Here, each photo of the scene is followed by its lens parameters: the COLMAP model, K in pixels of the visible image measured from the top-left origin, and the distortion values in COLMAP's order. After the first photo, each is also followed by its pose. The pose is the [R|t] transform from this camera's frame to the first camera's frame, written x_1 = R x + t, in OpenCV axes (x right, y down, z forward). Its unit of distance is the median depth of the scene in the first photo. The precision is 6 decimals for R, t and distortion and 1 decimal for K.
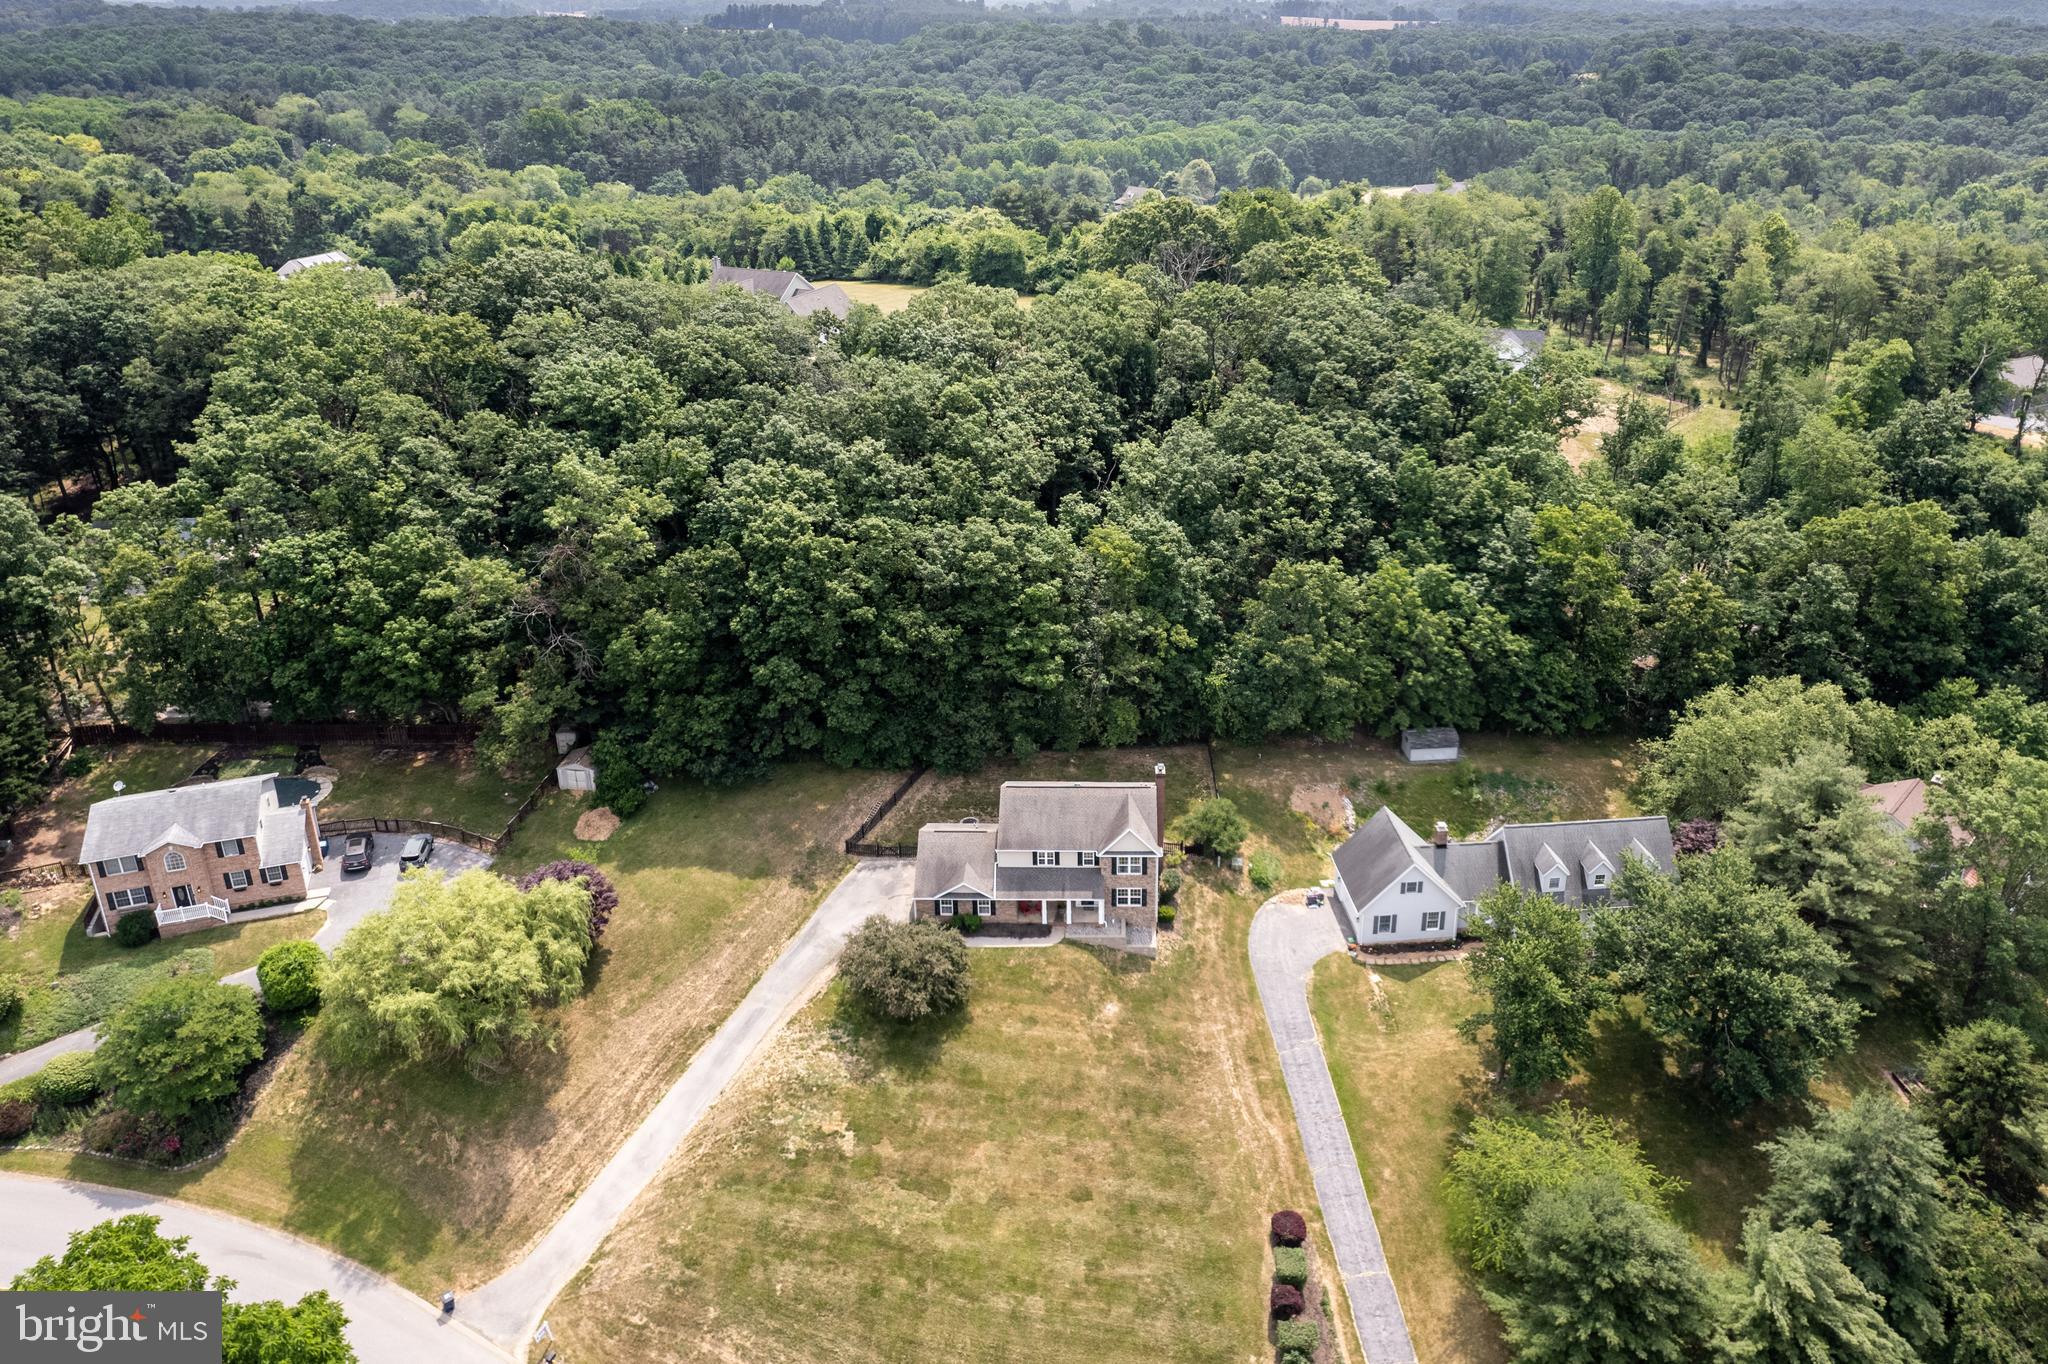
lens RADIAL K [[1475.0, 0, 1086.0], [0, 1475.0, 573.7], [0, 0, 1]] dist [-0.012316, 0.003731]
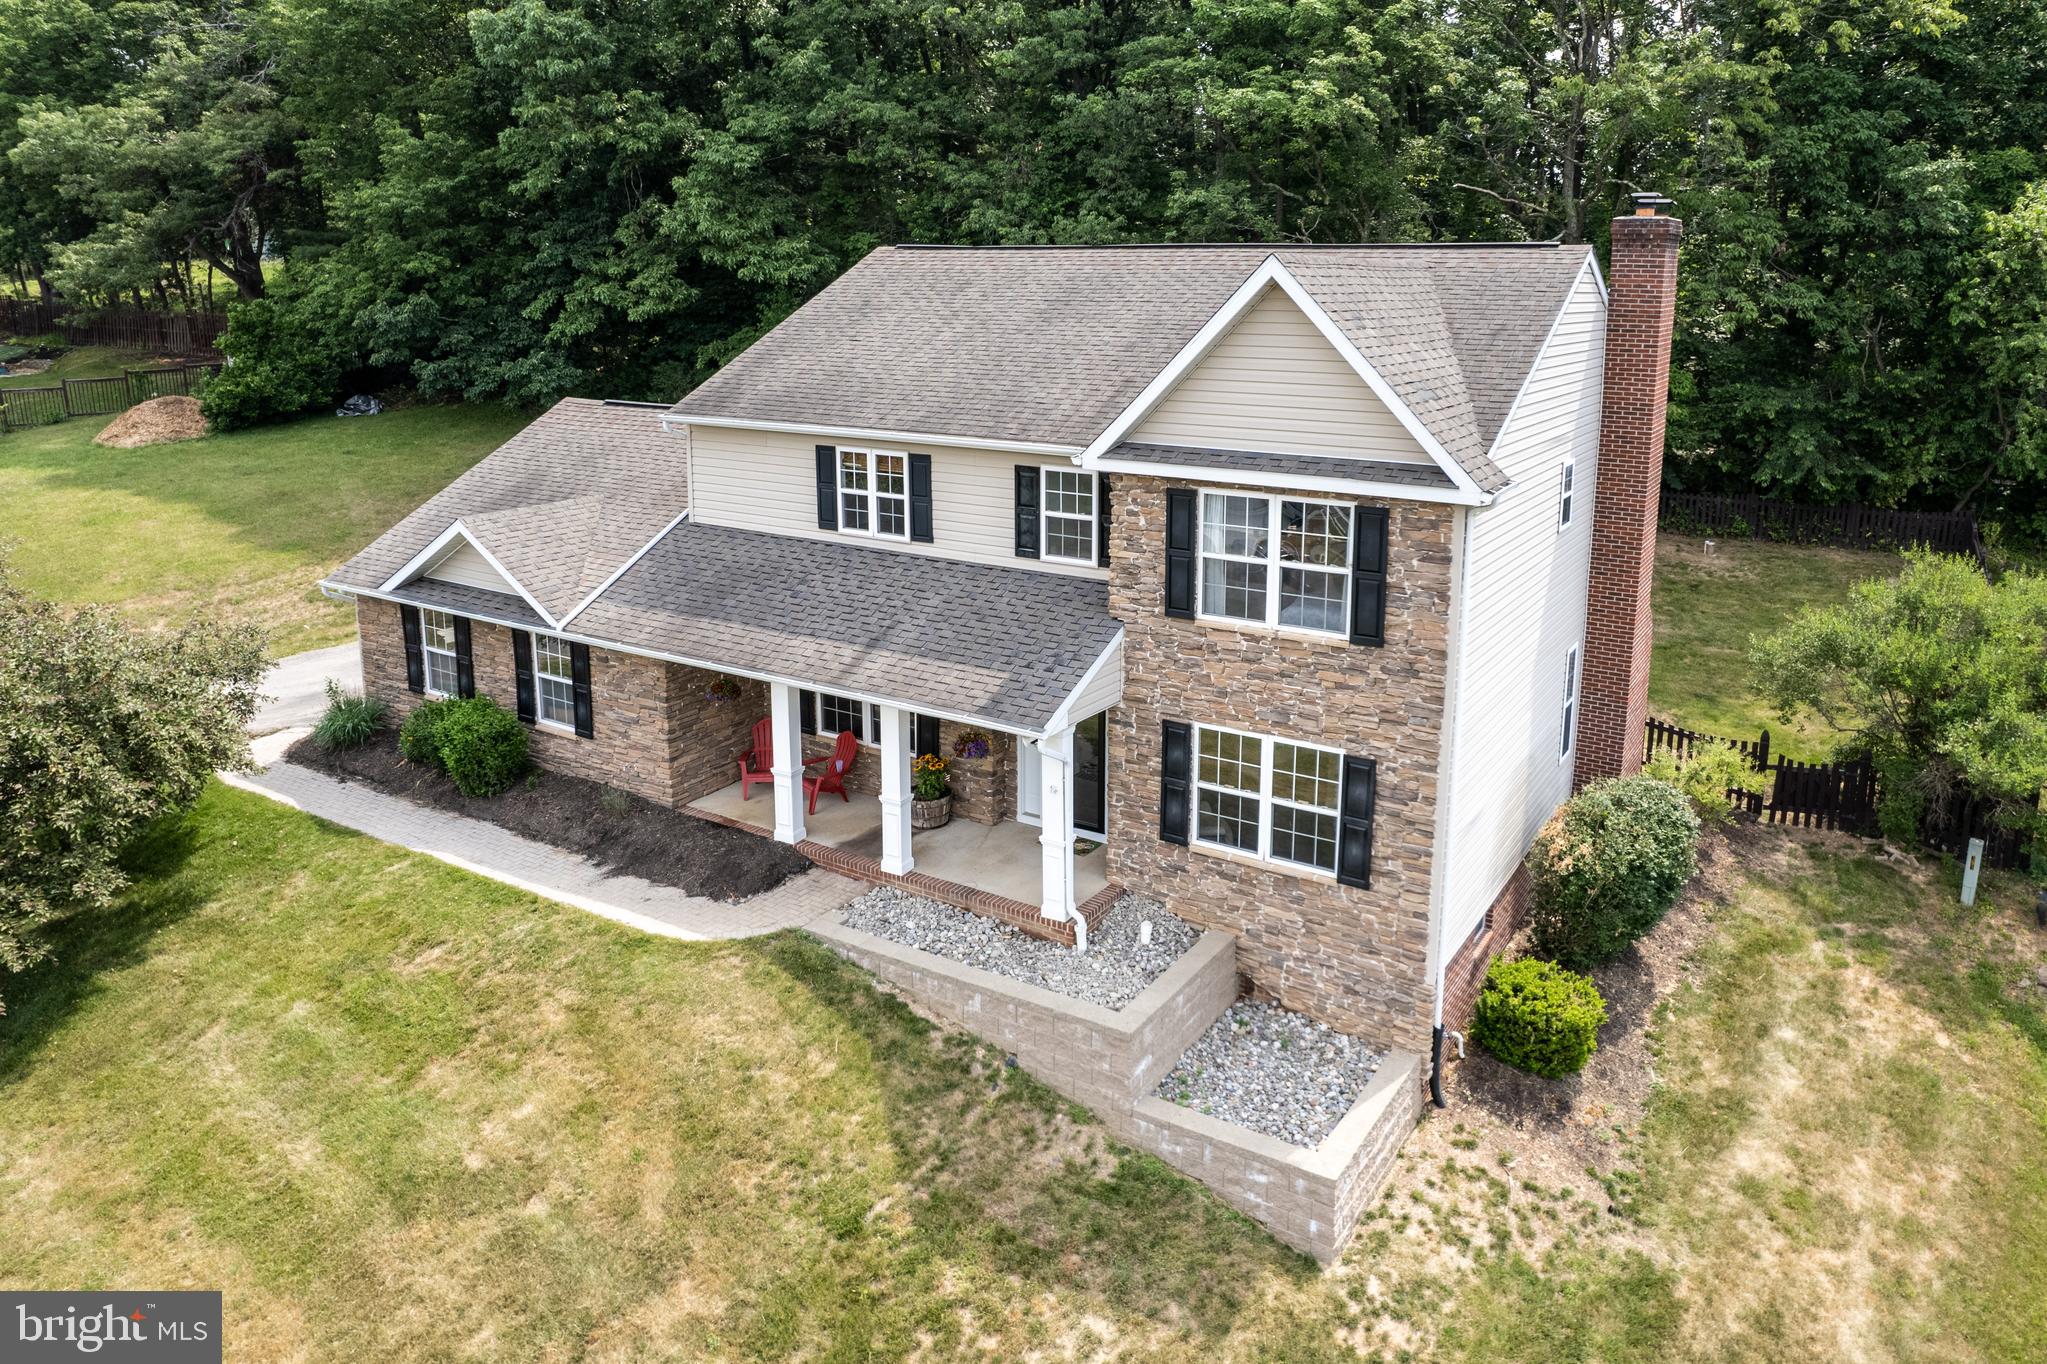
lens RADIAL K [[1394.6, 0, 1054.0], [0, 1394.6, 550.4], [0, 0, 1]] dist [-0.064075, 0.047723]
pose [[0.855942, 0.109516, -0.505341, 0.080869], [-0.199704, 0.971497, -0.127715, 0.218132], [0.476951, 0.210235, 0.853416, 0.865788]]
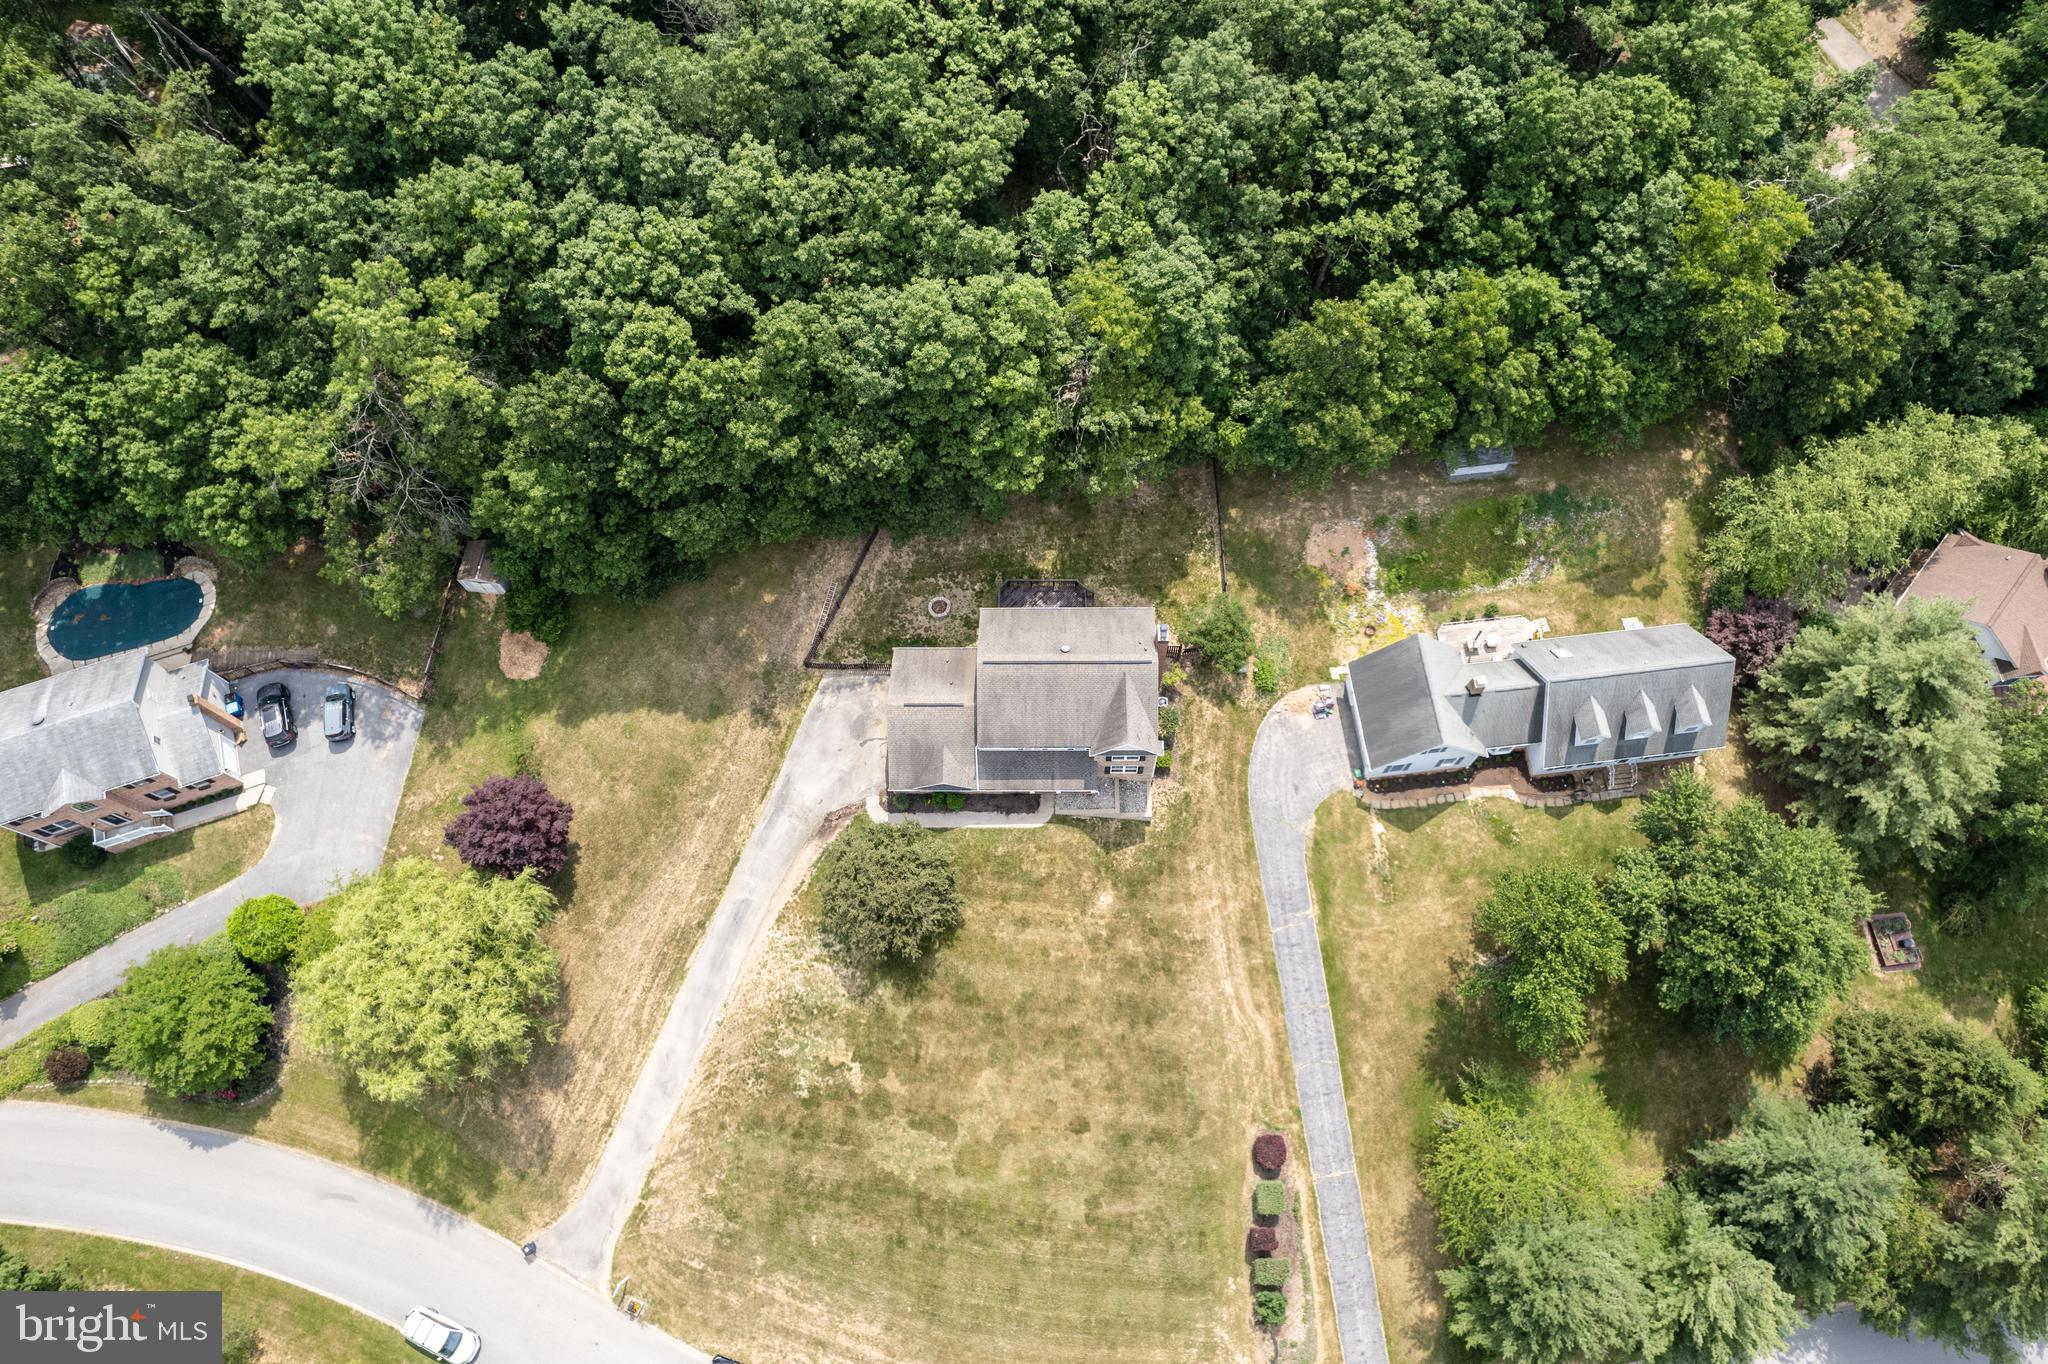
lens RADIAL K [[1306.2, 0, 1027.9], [0, 1306.2, 676.0], [0, 0, 1]] dist [-0.066481, 0.050538]
pose [[0.999716, -0.018829, -0.014639, -0.017407], [0.023626, 0.697845, 0.715859, -0.403221], [-0.003264, -0.716001, 0.698091, 0.479242]]
